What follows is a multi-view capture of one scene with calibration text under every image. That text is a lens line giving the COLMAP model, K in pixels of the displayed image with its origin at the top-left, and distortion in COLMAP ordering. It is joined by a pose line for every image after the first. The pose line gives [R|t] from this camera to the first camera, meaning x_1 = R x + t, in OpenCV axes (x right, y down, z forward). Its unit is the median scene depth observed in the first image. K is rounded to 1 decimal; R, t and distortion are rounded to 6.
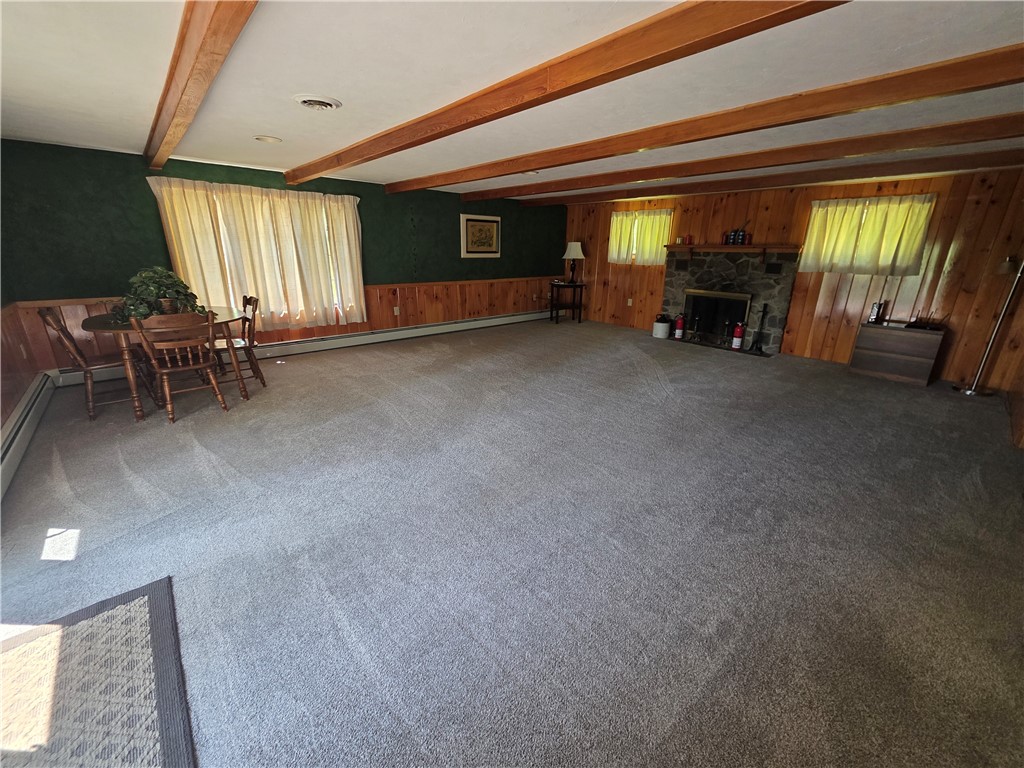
lens RADIAL K [[408.9, 0, 515.4], [0, 408.9, 382.9], [0, 0, 1]] dist [0.002306, 0.000057]
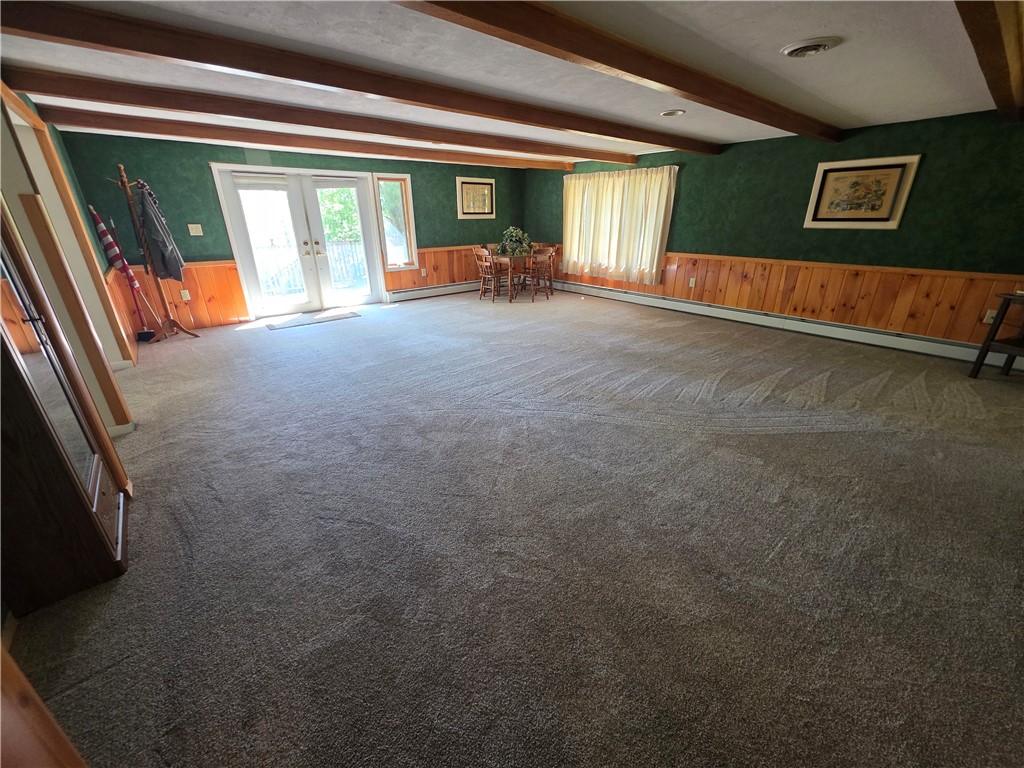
lens RADIAL K [[408.9, 0, 514.7], [0, 408.9, 382.1], [0, 0, 1]] dist [0.002306, 0.000057]
pose [[-0.023551, 0.362421, -0.931717, 0.693800], [-0.316496, 0.881336, 0.350823, -0.175499], [0.948302, 0.303146, 0.093948, 0.589689]]
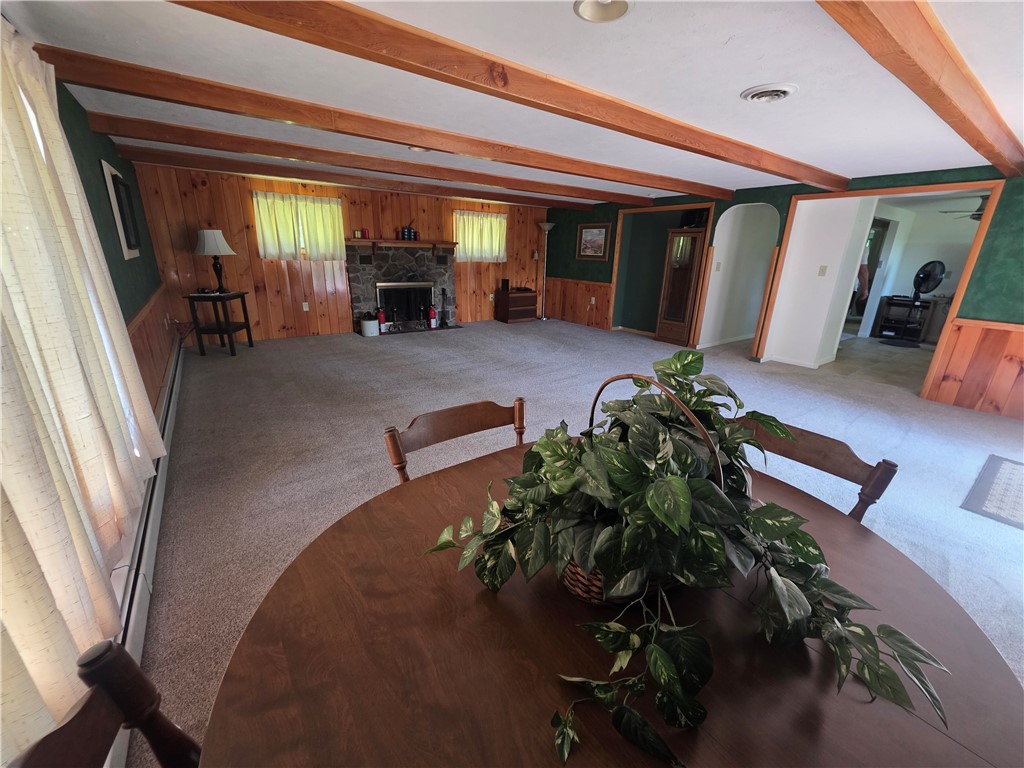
lens RADIAL K [[408.9, 0, 514.5], [0, 408.9, 386.4], [0, 0, 1]] dist [0.002306, 0.000057]
pose [[0.107002, -0.325211, 0.939568, -0.630020], [0.287878, 0.914649, 0.283802, -0.202829], [-0.951671, 0.240114, 0.191490, 0.596573]]
